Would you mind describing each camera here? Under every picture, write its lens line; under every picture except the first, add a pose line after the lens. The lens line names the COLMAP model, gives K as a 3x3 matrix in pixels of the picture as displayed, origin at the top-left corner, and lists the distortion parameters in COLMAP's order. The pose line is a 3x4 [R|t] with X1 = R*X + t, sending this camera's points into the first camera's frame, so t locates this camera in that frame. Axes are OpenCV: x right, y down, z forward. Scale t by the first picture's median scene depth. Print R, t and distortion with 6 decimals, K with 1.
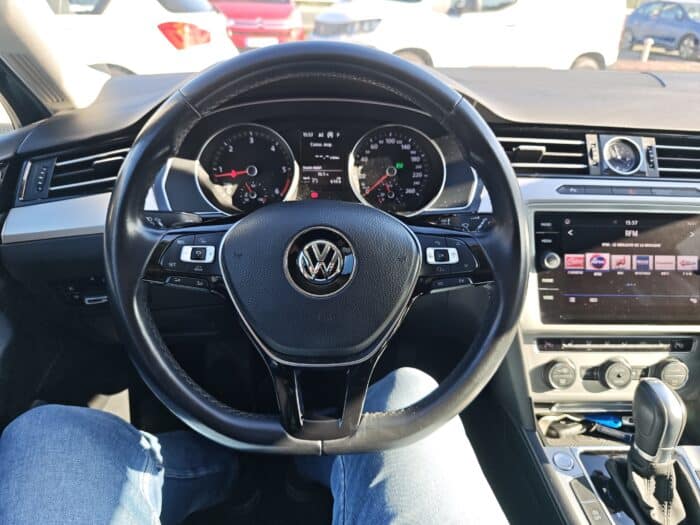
lens RADIAL K [[486.8, 0, 354.1], [0, 486.8, 264.2], [0, 0, 1]] dist [-0.005943, 0.001918]
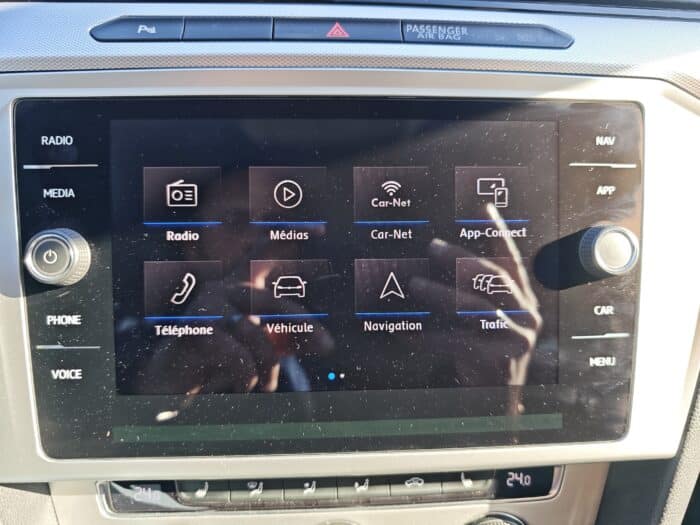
lens RADIAL K [[486.8, 0, 354.1], [0, 486.8, 264.2], [0, 0, 1]] dist [-0.005943, 0.001918]
pose [[0.999530, -0.023165, 0.020067, 0.545968], [0.022717, 0.999494, 0.022263, -0.004757], [-0.020572, -0.021797, 0.999551, 0.647613]]
